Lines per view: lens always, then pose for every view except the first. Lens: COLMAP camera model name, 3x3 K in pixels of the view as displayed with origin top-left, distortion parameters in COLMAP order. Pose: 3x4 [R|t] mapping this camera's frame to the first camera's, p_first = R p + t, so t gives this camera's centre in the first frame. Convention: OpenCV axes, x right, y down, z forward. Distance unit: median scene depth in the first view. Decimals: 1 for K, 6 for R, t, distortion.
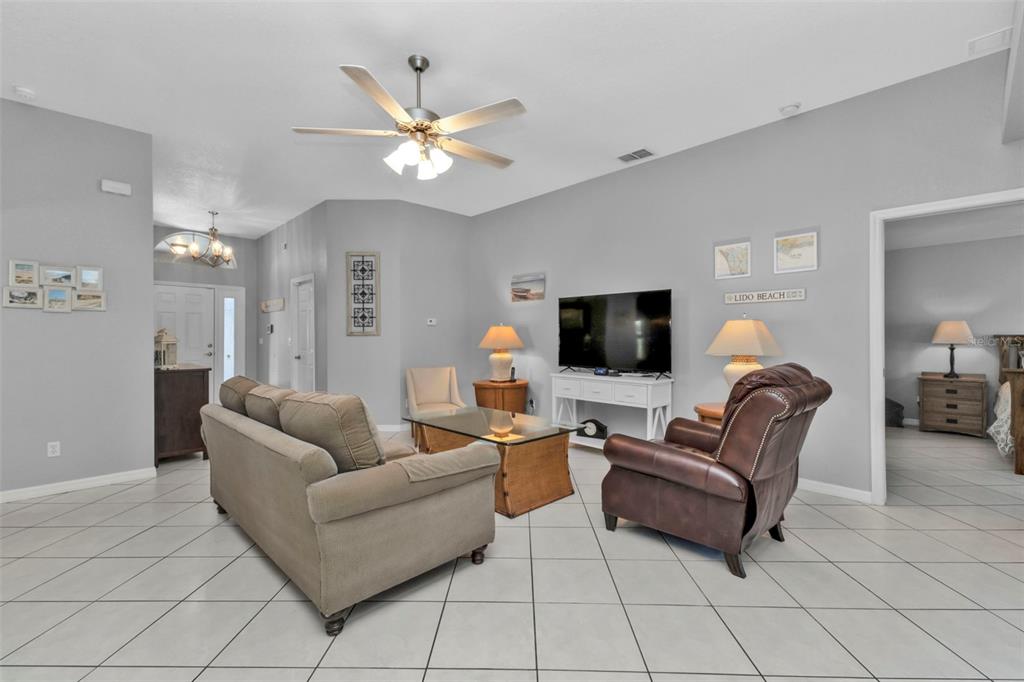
lens RADIAL K [[445.6, 0, 512.0], [0, 445.6, 341.0], [0, 0, 1]] dist [0.011747, 0.000215]
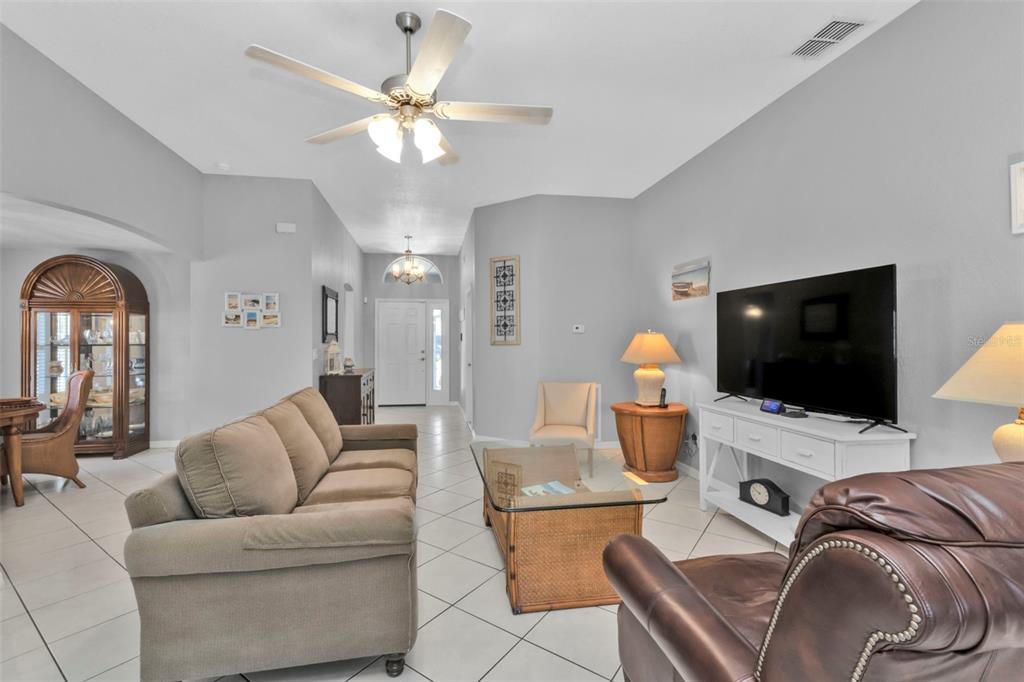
lens RADIAL K [[449.9, 0, 494.8], [0, 449.9, 341.7], [0, 0, 1]] dist [0.009198, 0.000007]
pose [[0.814528, -0.000112, -0.580125, 0.211668], [-0.002506, 0.999990, -0.003712, -0.015997], [0.580119, 0.004477, 0.814519, 0.218706]]
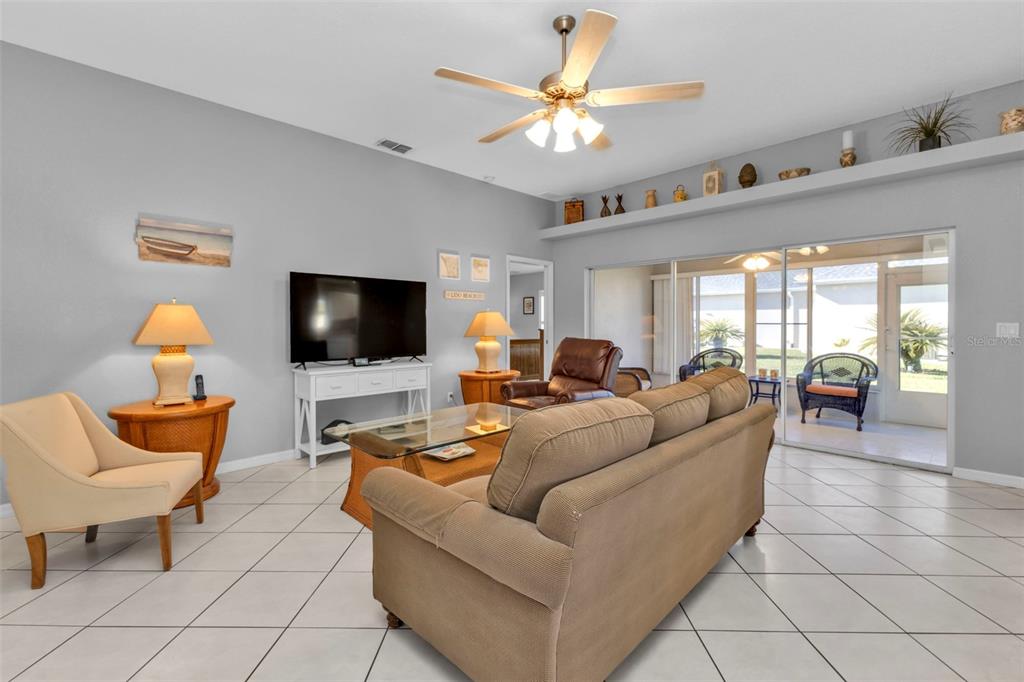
lens RADIAL K [[454.0, 0, 498.5], [0, 454.0, 327.8], [0, 0, 1]] dist [0.002632, 0.000234]
pose [[0.002557, -0.009638, 0.999950, -0.602056], [0.008235, 0.999920, 0.009617, -0.006561], [-0.999963, 0.008210, 0.002636, 0.601859]]
